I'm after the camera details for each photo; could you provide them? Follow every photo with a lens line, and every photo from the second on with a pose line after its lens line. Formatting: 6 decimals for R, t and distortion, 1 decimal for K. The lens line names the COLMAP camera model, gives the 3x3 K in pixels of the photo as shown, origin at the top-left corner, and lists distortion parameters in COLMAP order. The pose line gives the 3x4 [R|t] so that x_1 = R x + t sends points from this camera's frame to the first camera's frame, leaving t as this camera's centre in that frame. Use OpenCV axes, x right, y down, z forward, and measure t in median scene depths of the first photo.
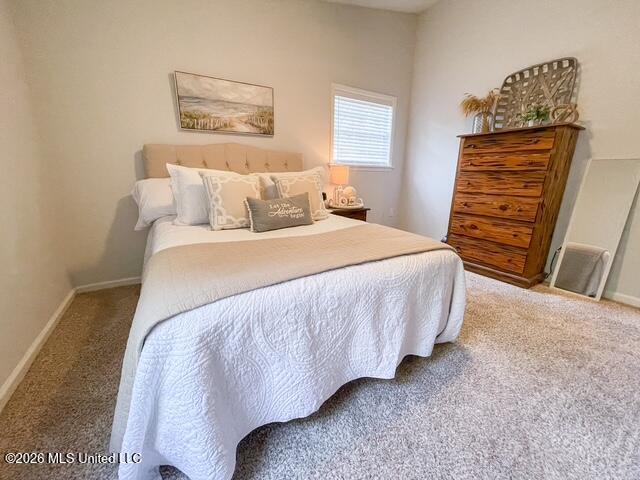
lens RADIAL K [[258.0, 0, 320.7], [0, 258.0, 241.3], [0, 0, 1]] dist [-0.001535, 0.000208]
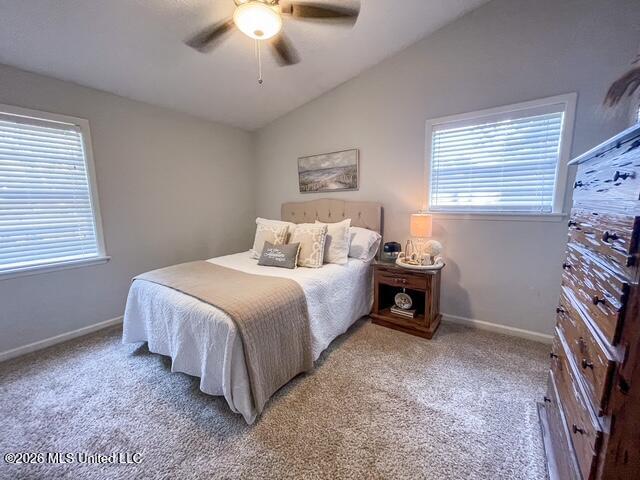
lens RADIAL K [[258.0, 0, 321.7], [0, 258.0, 240.9], [0, 0, 1]] dist [-0.001535, 0.000208]
pose [[0.406660, 0.113632, -0.906485, 0.879730], [-0.214567, 0.976360, 0.026134, -0.204980], [0.888025, 0.183874, 0.421428, 0.481907]]
